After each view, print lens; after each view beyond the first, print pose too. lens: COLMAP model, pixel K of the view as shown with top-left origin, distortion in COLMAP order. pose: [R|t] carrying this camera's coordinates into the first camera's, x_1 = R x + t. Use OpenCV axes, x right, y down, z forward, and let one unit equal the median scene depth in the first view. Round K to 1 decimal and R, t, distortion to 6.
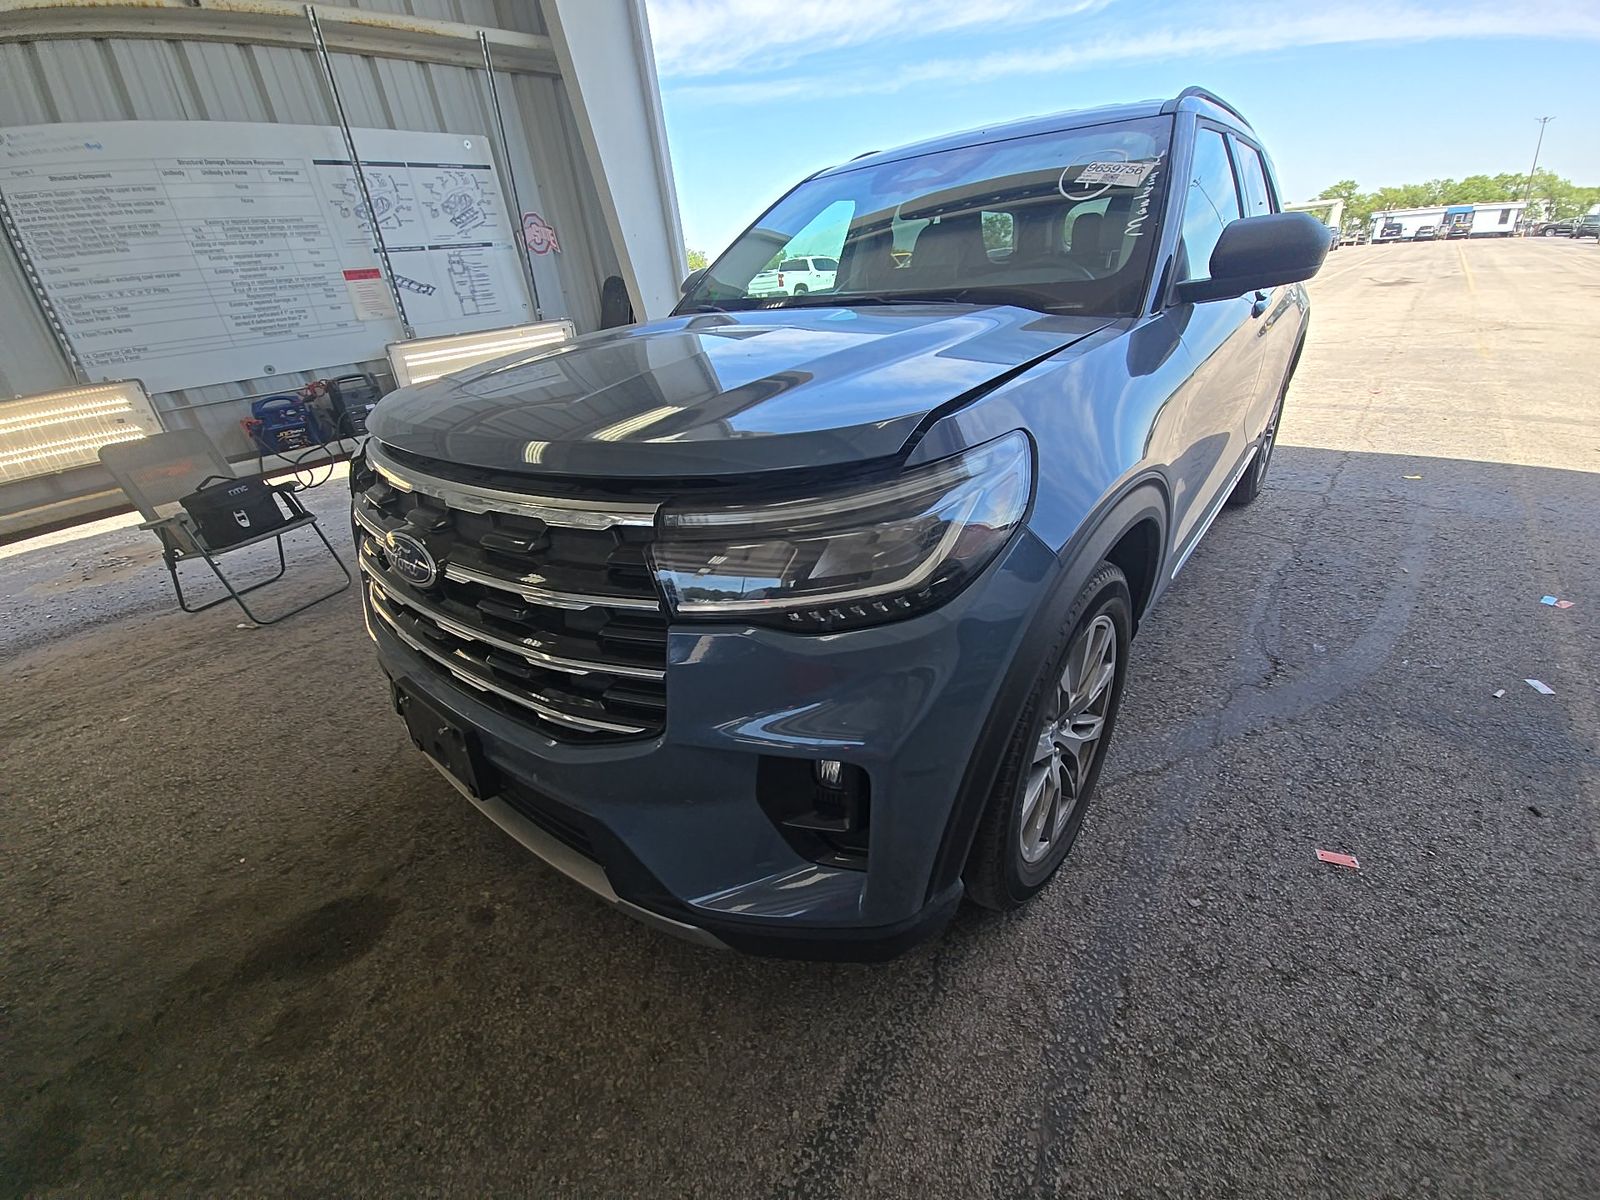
lens RADIAL K [[630.0, 0, 796.2], [0, 630.0, 625.1], [0, 0, 1]] dist [0.036120, -0.020354]
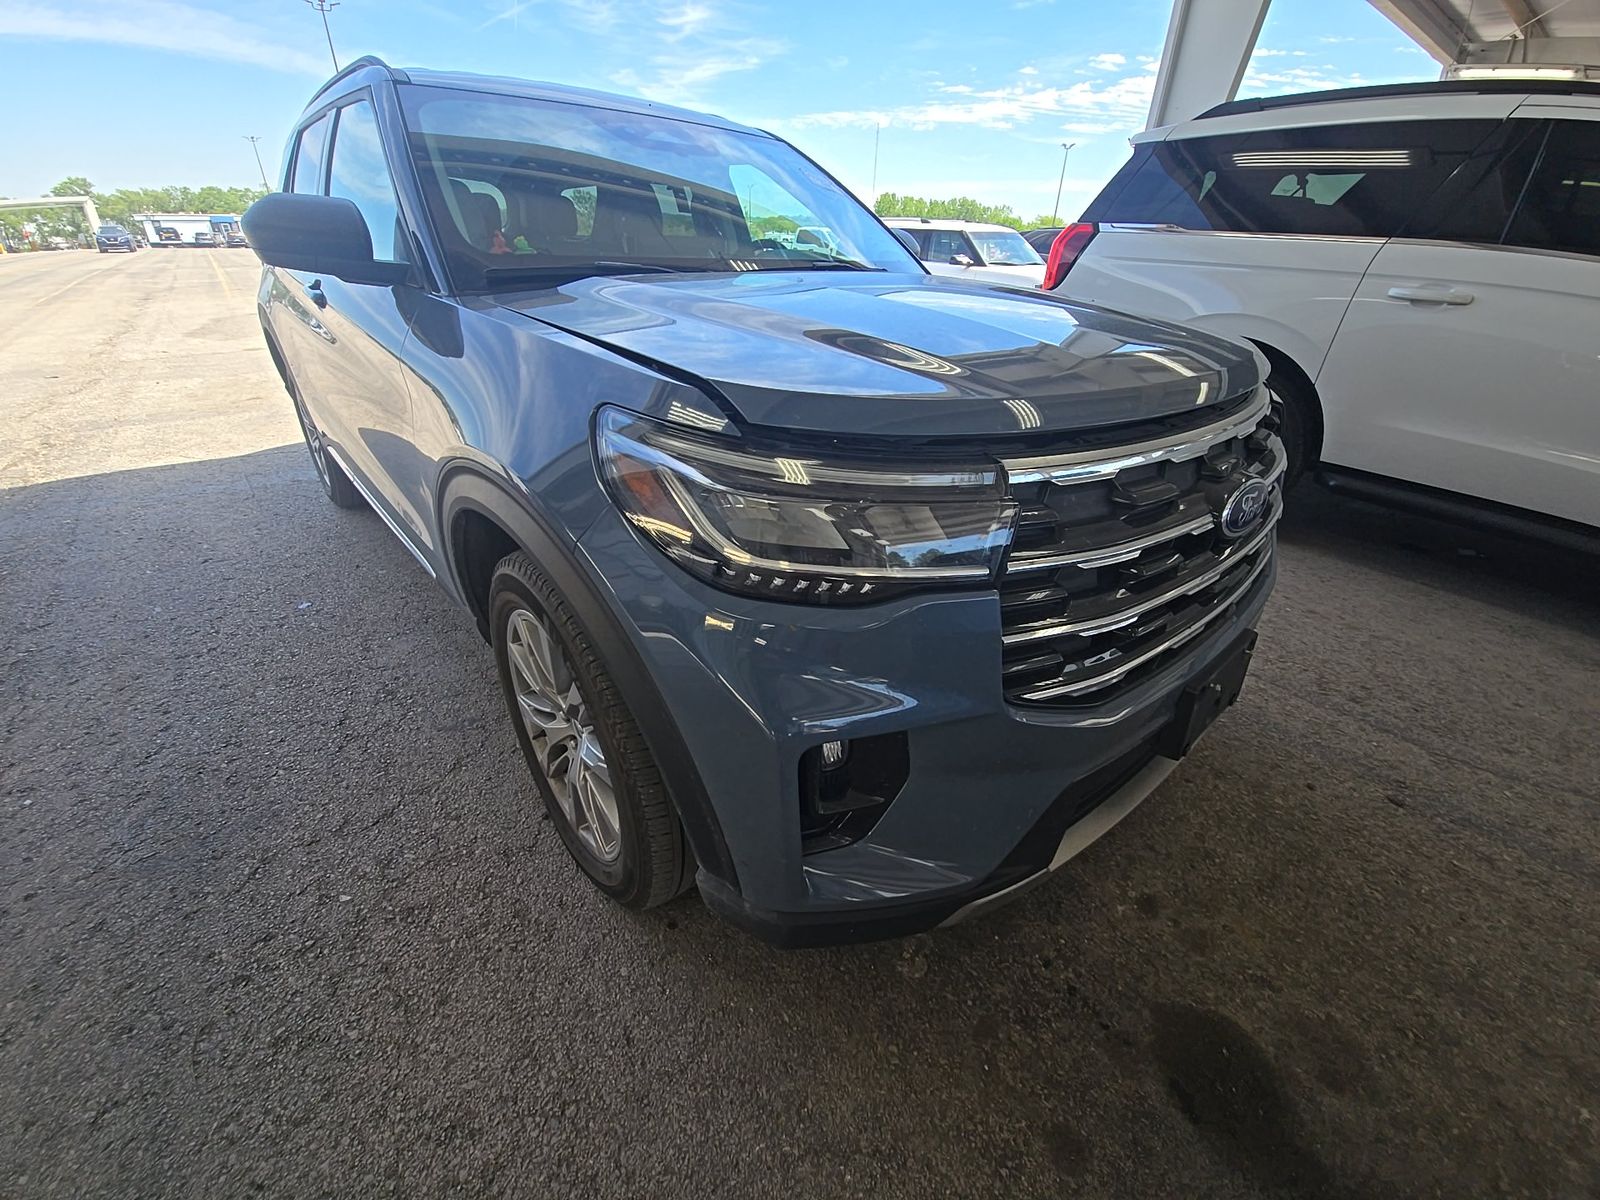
lens RADIAL K [[644.7, 0, 794.3], [0, 644.7, 620.7], [0, 0, 1]] dist [0.035508, -0.021657]
pose [[0.162708, -0.426815, 0.889582, -1.265296], [0.446668, 0.835782, 0.319305, -0.438246], [-0.879781, 0.345394, 0.326633, 1.010164]]
